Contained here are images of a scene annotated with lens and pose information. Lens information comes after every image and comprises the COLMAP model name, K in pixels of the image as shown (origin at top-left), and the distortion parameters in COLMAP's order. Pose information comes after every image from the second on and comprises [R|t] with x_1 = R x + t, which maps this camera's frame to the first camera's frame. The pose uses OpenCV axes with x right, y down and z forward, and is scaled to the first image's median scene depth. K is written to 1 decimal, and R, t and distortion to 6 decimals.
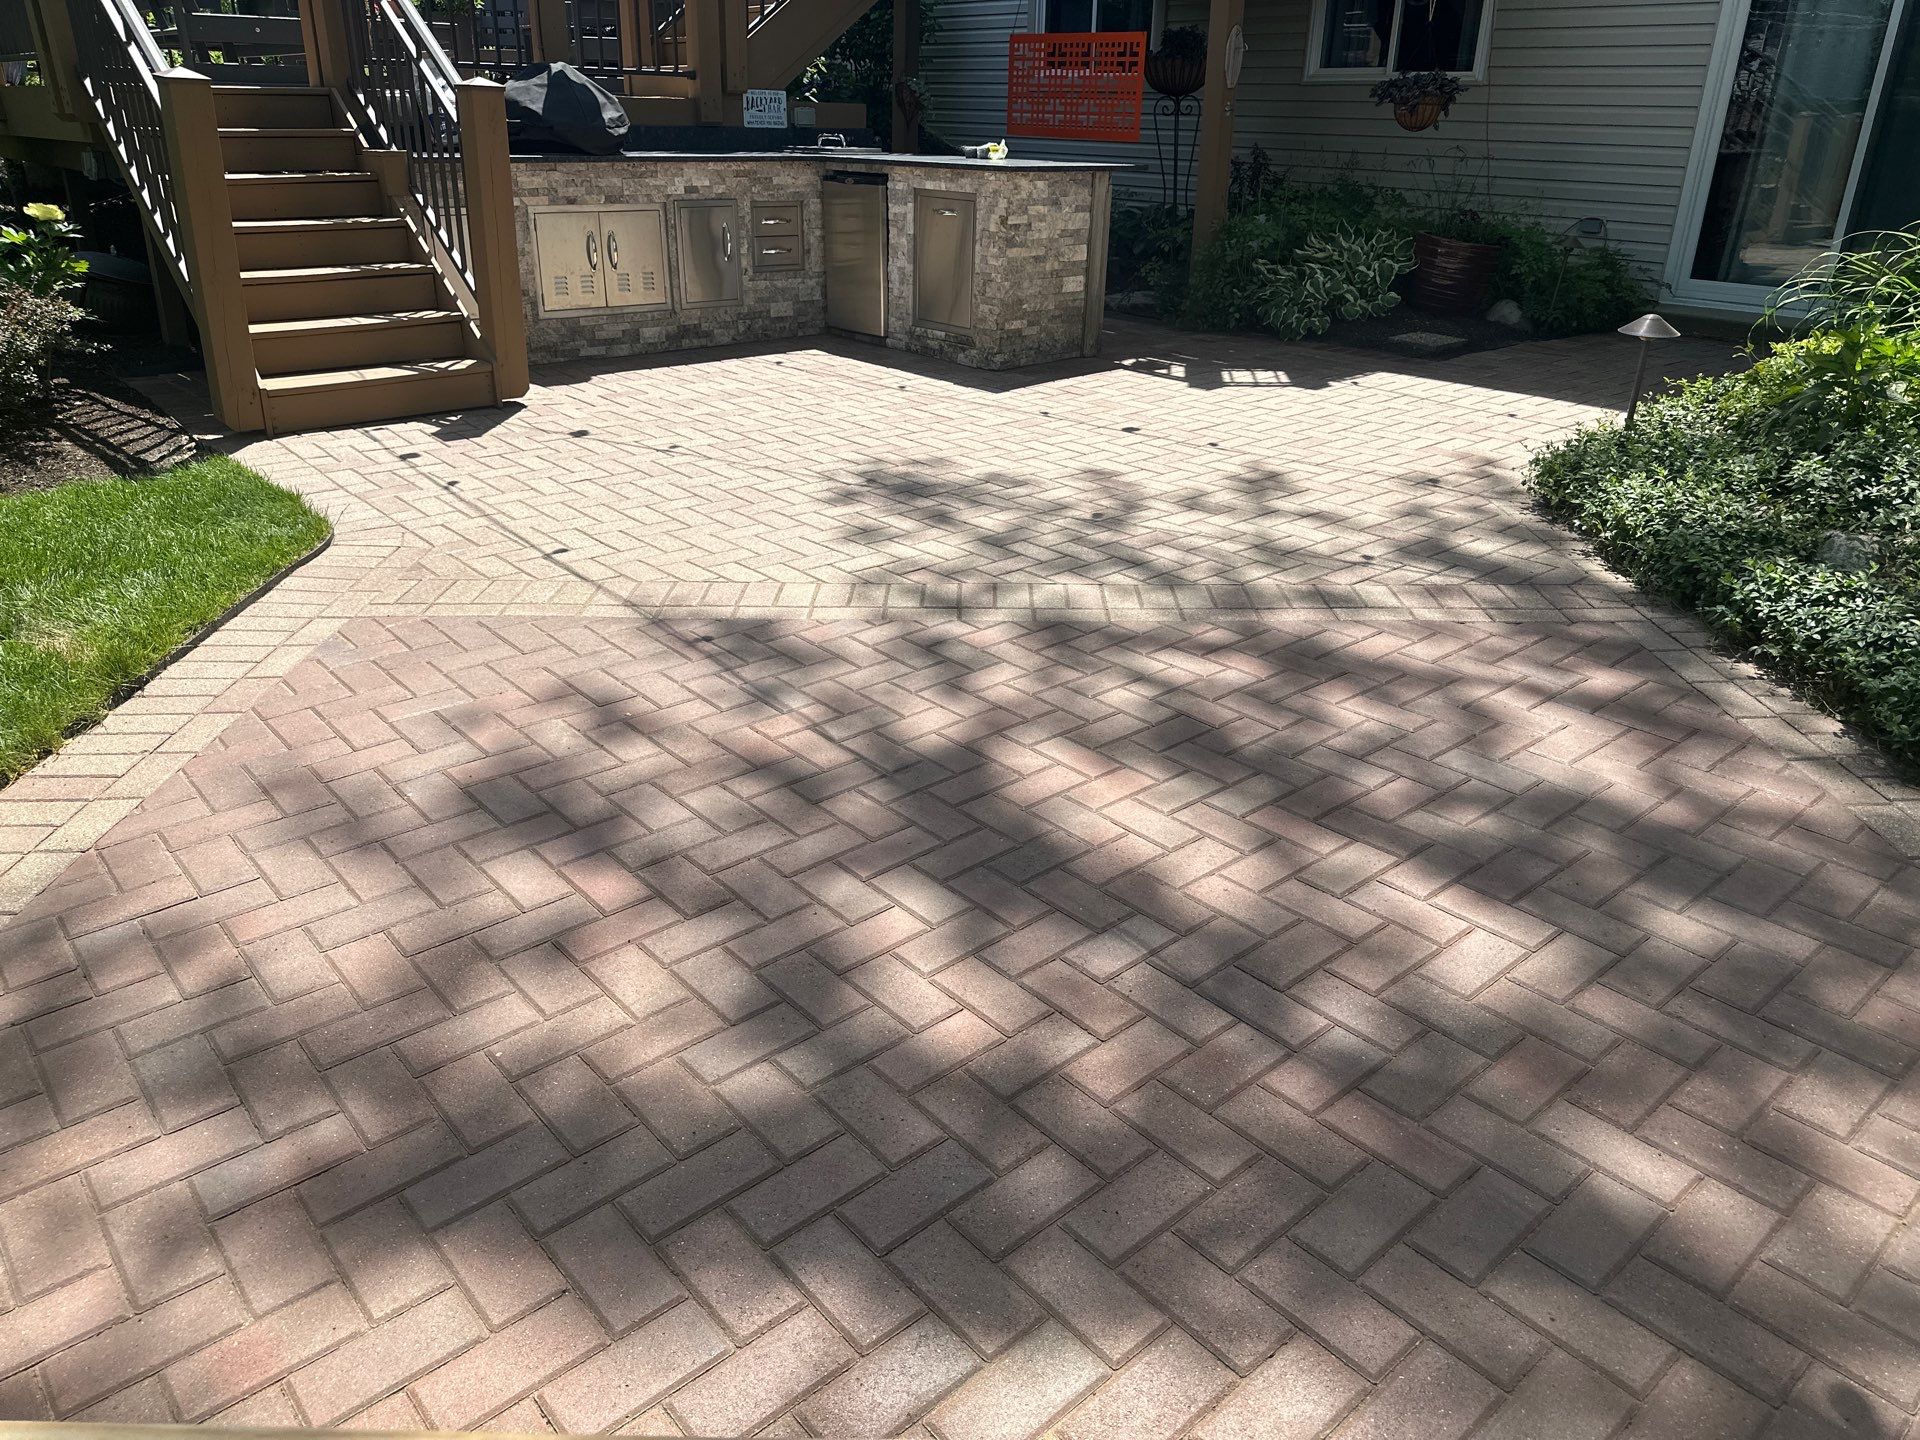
lens RADIAL K [[1373.4, 0, 960.0], [0, 1373.4, 720.0], [0, 0, 1]] dist [0.130286, -0.236547]
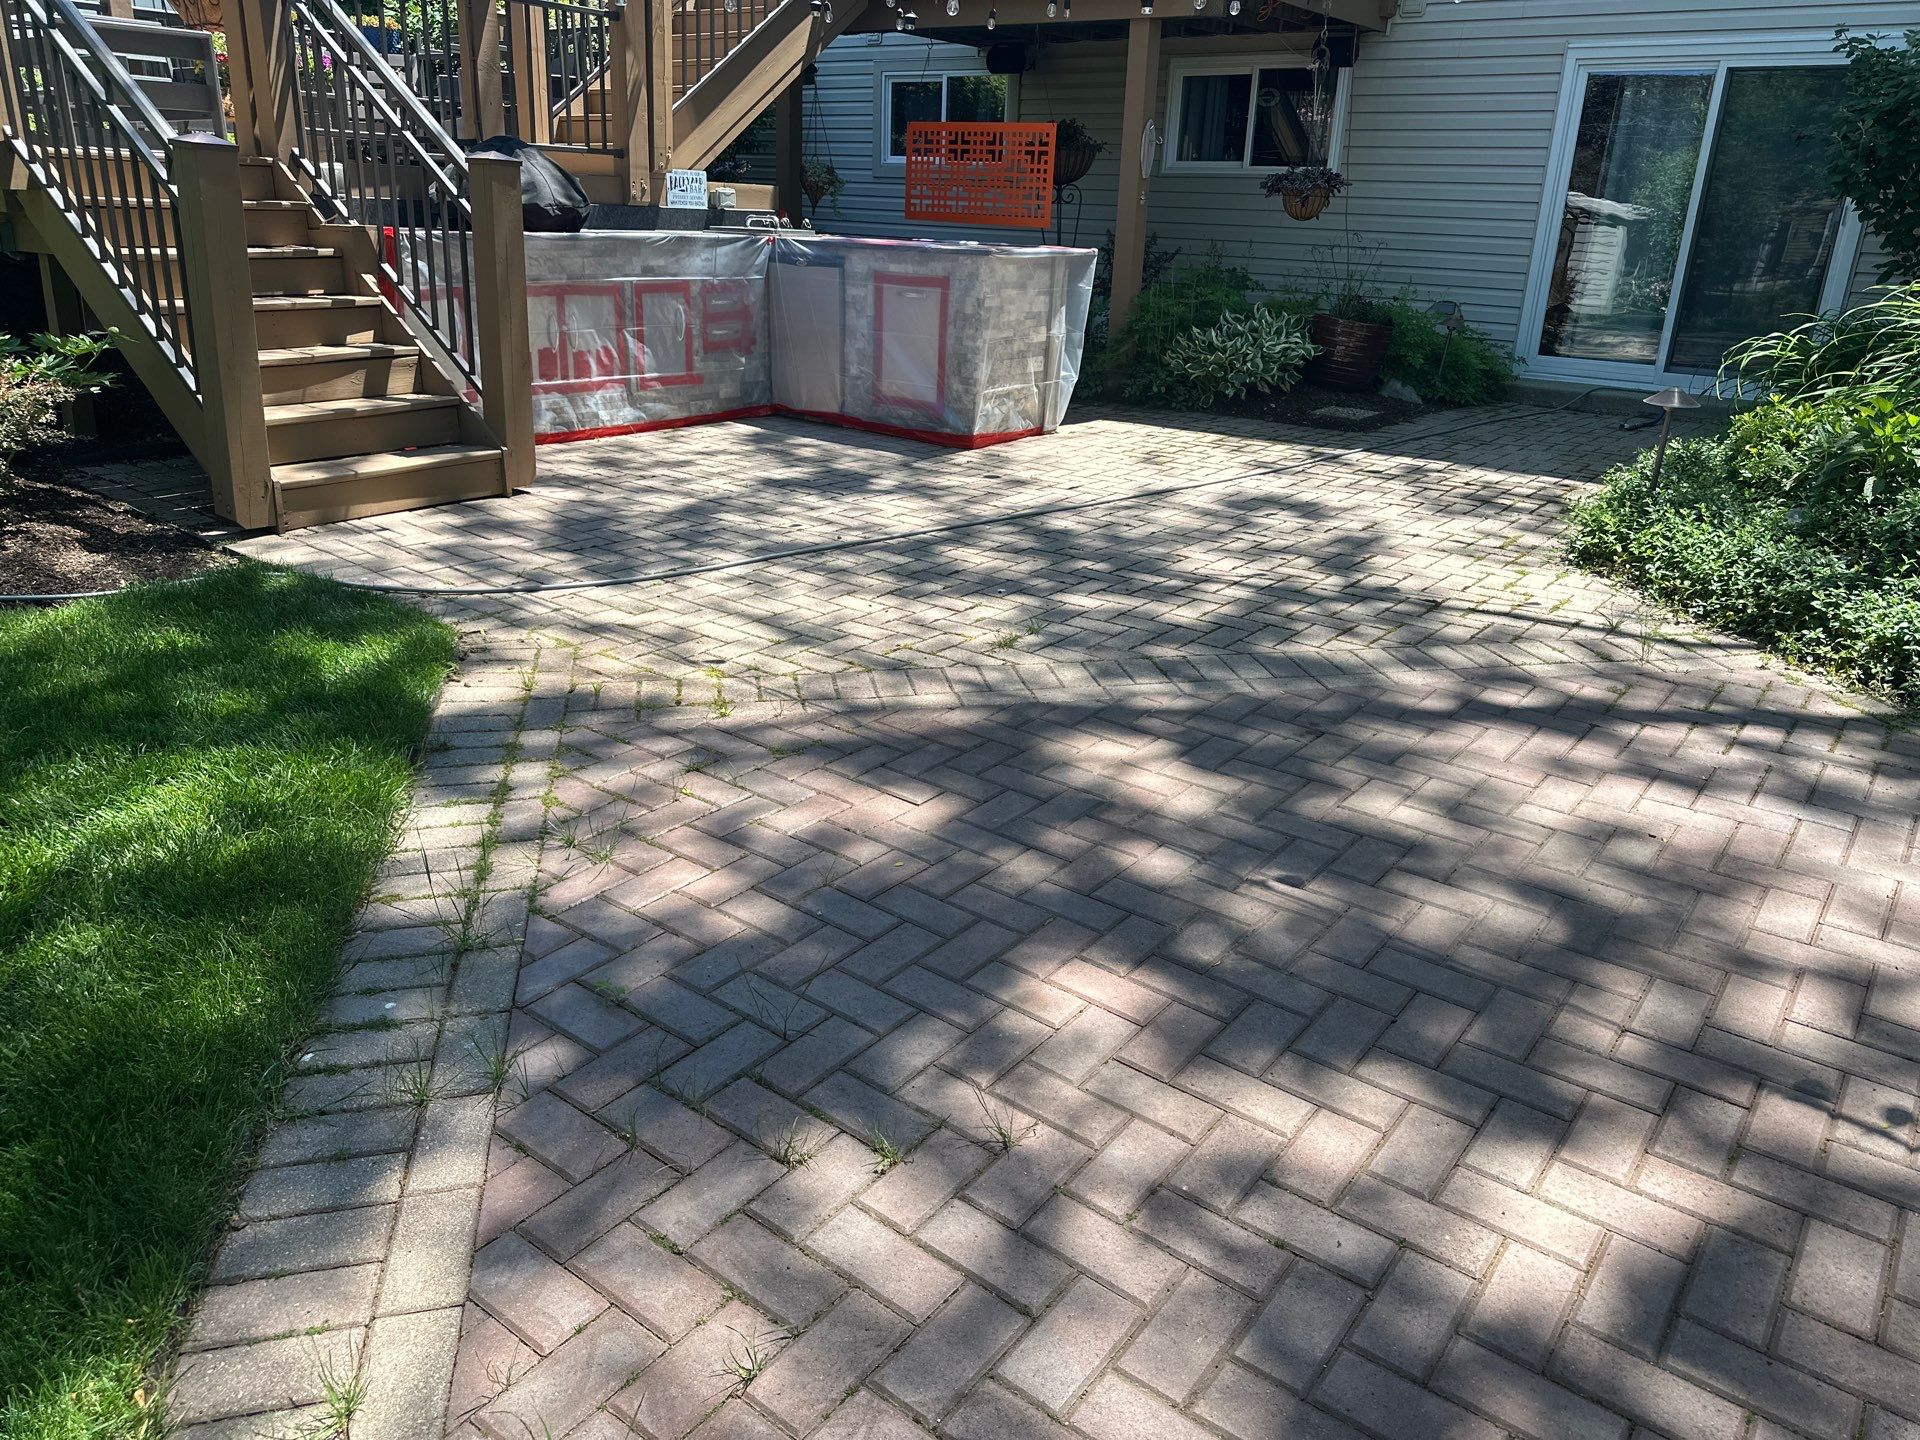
lens RADIAL K [[1373.4, 0, 960.0], [0, 1373.4, 720.0], [0, 0, 1]] dist [0.130286, -0.236547]
pose [[0.980463, -0.053457, 0.189303, -0.175428], [0.063145, 0.996966, -0.045515, -0.010282], [-0.186295, 0.056579, 0.980863, 0.027163]]
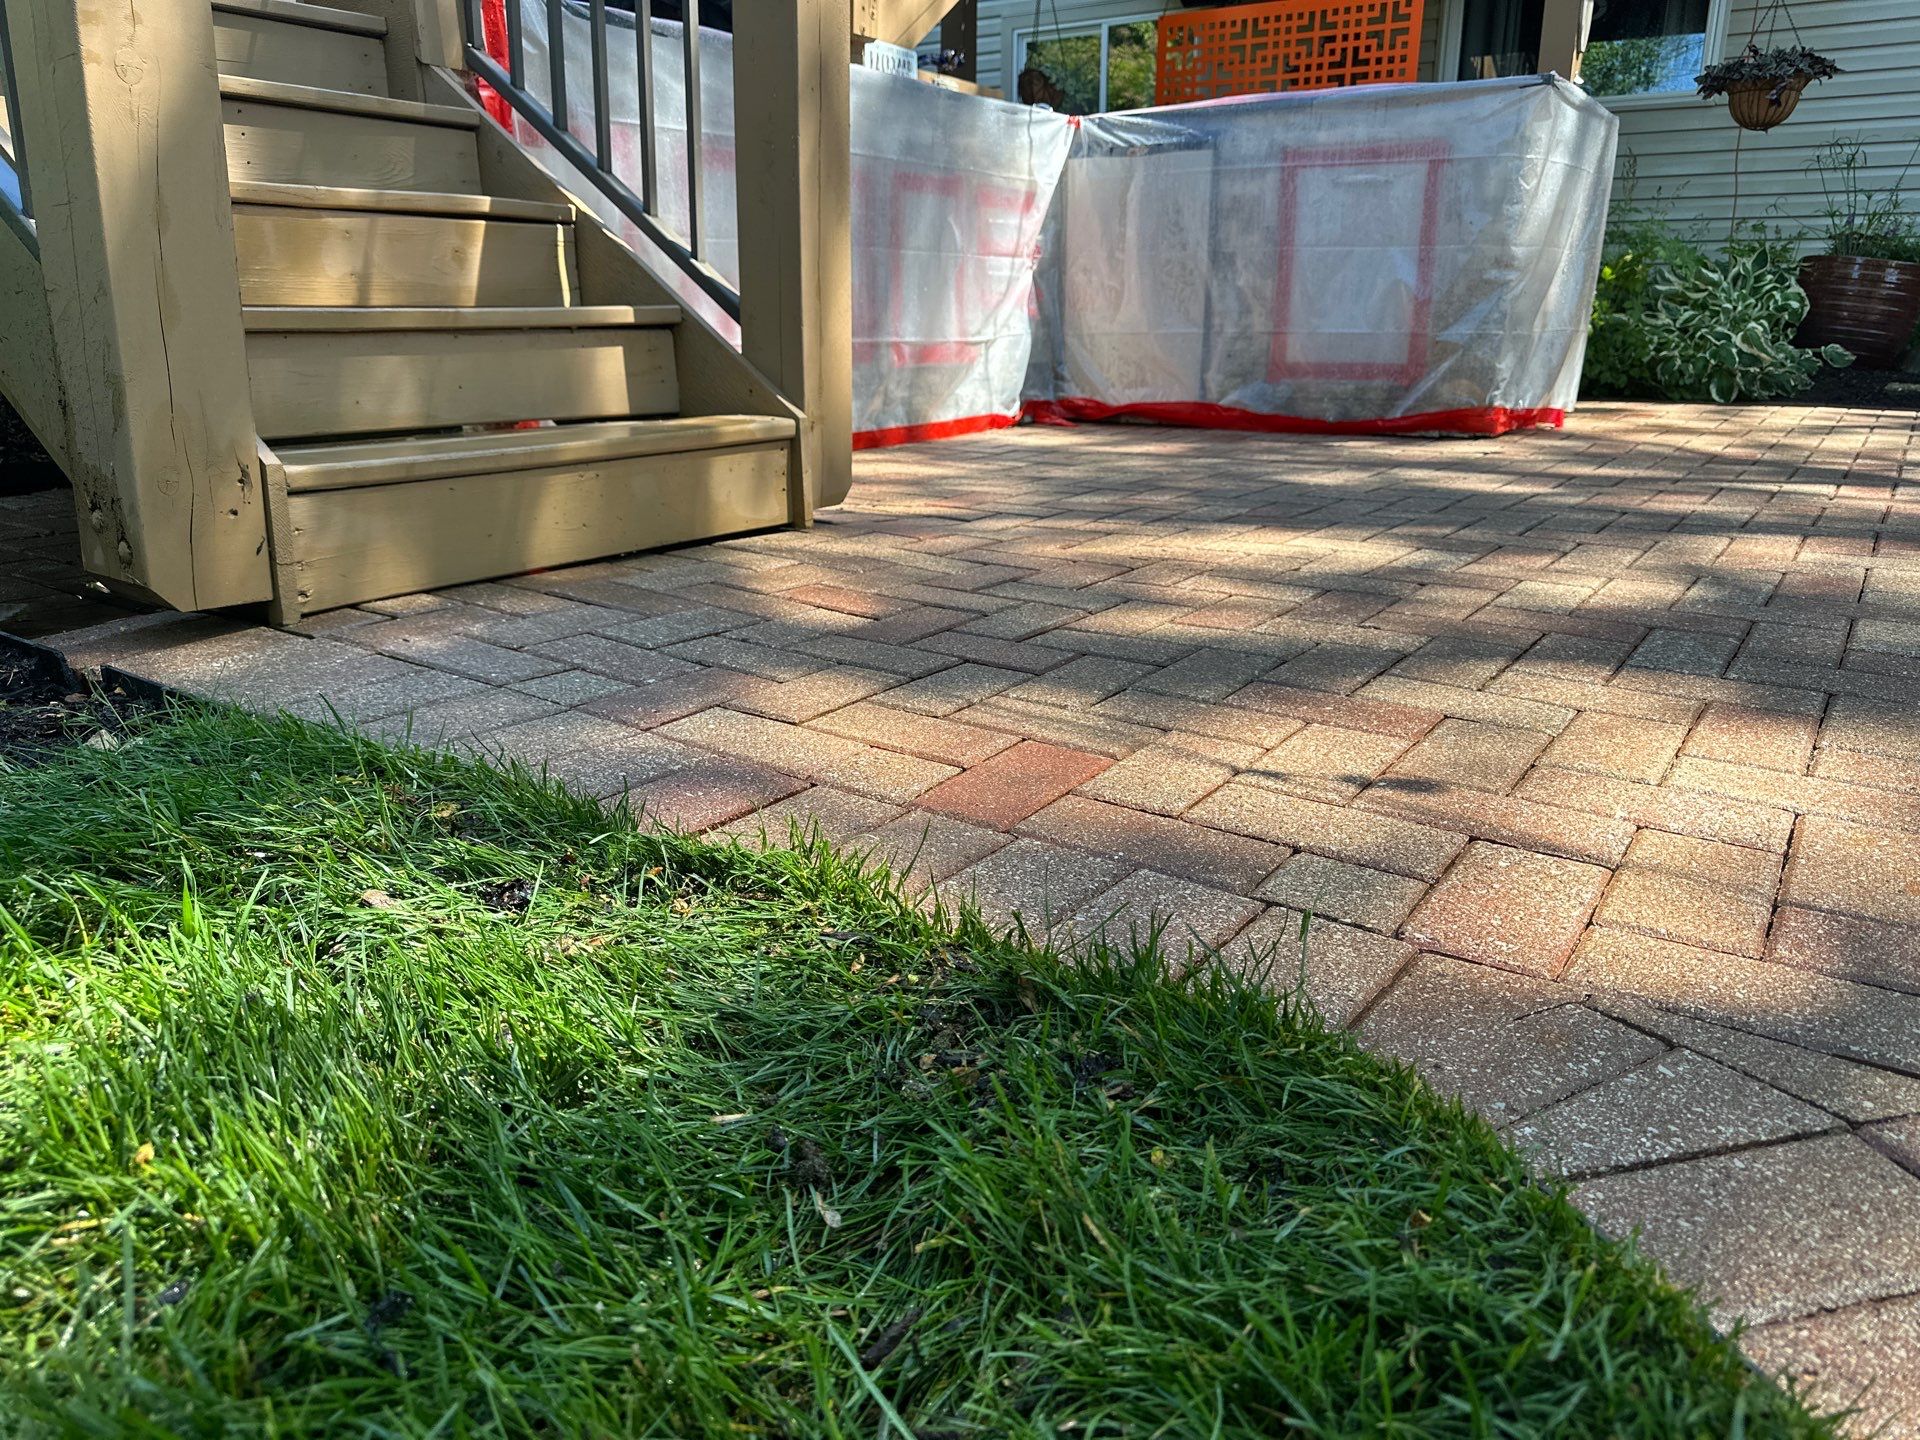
lens RADIAL K [[1373.4, 0, 960.0], [0, 1373.4, 720.0], [0, 0, 1]] dist [0.130286, -0.236547]
pose [[0.970431, -0.088588, 0.224536, -0.310797], [0.115556, 0.987198, -0.109940, -0.094199], [-0.211922, 0.132636, 0.968244, 0.481588]]
